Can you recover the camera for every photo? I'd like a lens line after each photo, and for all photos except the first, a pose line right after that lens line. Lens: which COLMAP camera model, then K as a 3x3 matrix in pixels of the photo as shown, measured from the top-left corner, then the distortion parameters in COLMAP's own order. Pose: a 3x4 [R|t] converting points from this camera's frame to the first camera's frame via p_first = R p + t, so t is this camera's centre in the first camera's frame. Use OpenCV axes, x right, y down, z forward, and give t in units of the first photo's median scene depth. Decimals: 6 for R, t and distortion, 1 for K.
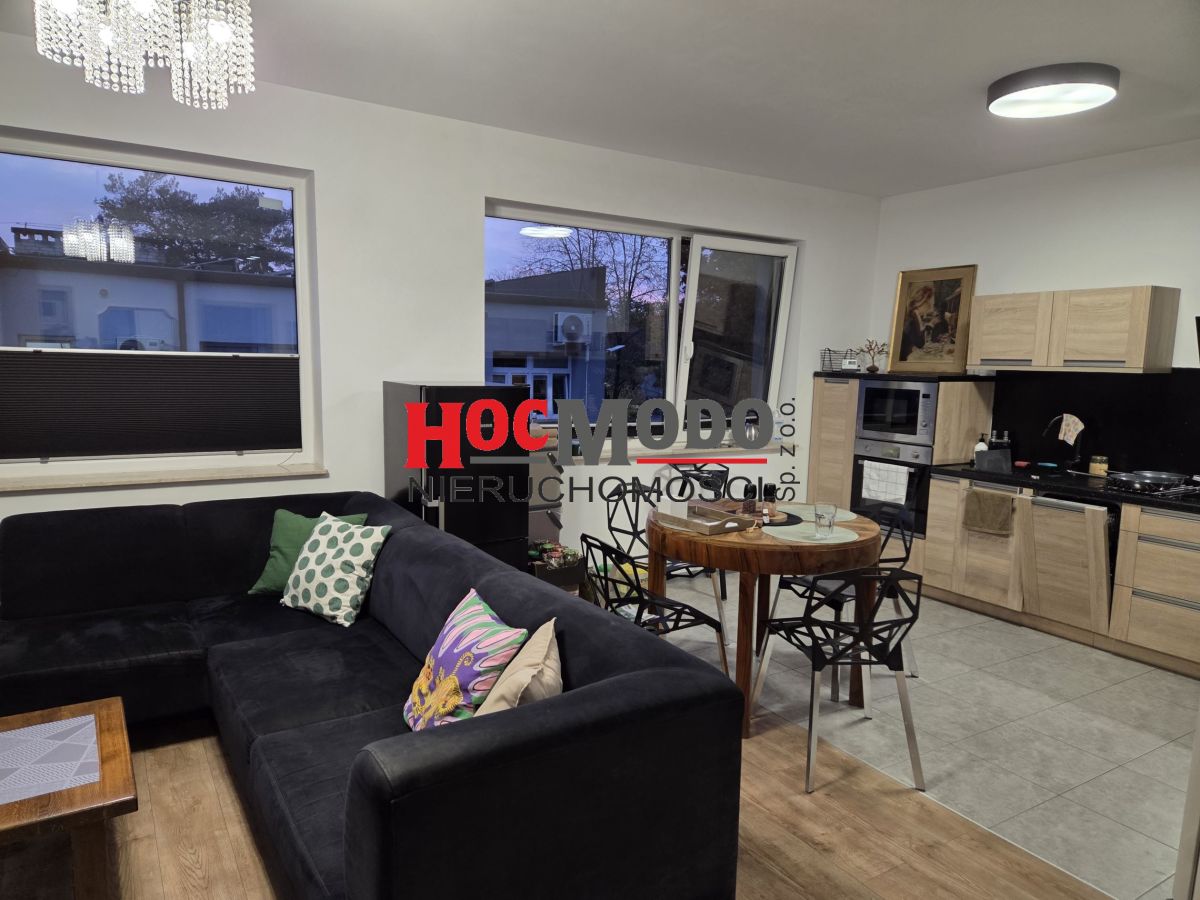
lens RADIAL K [[797.5, 0, 598.0], [0, 797.5, 453.0], [0, 0, 1]] dist [0.018514, -0.027037]
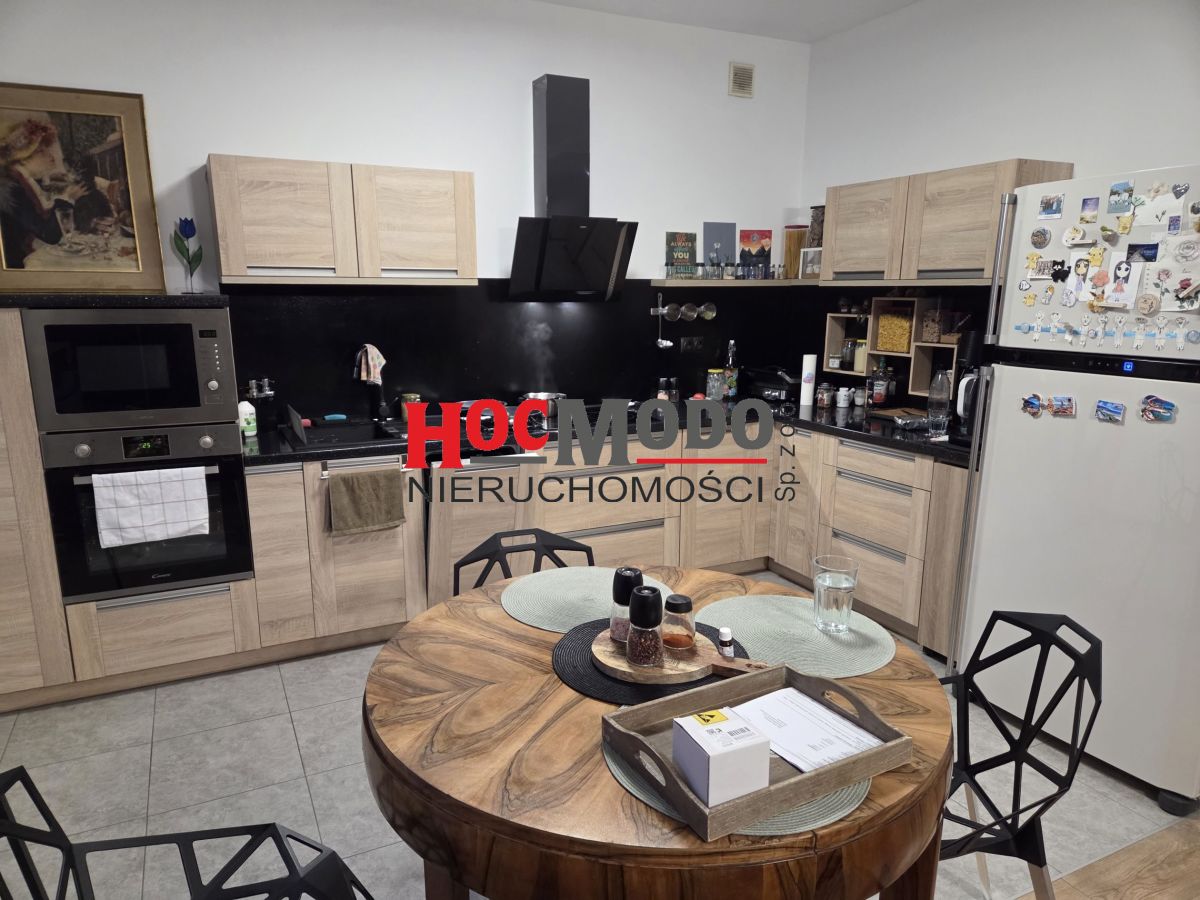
lens RADIAL K [[797.5, 0, 609.9], [0, 797.5, 483.0], [0, 0, 1]] dist [0.018514, -0.027037]
pose [[0.087440, -0.256773, 0.962508, -0.121794], [0.110843, 0.962717, 0.246759, -0.076248], [-0.989984, 0.085111, 0.112642, 0.658285]]
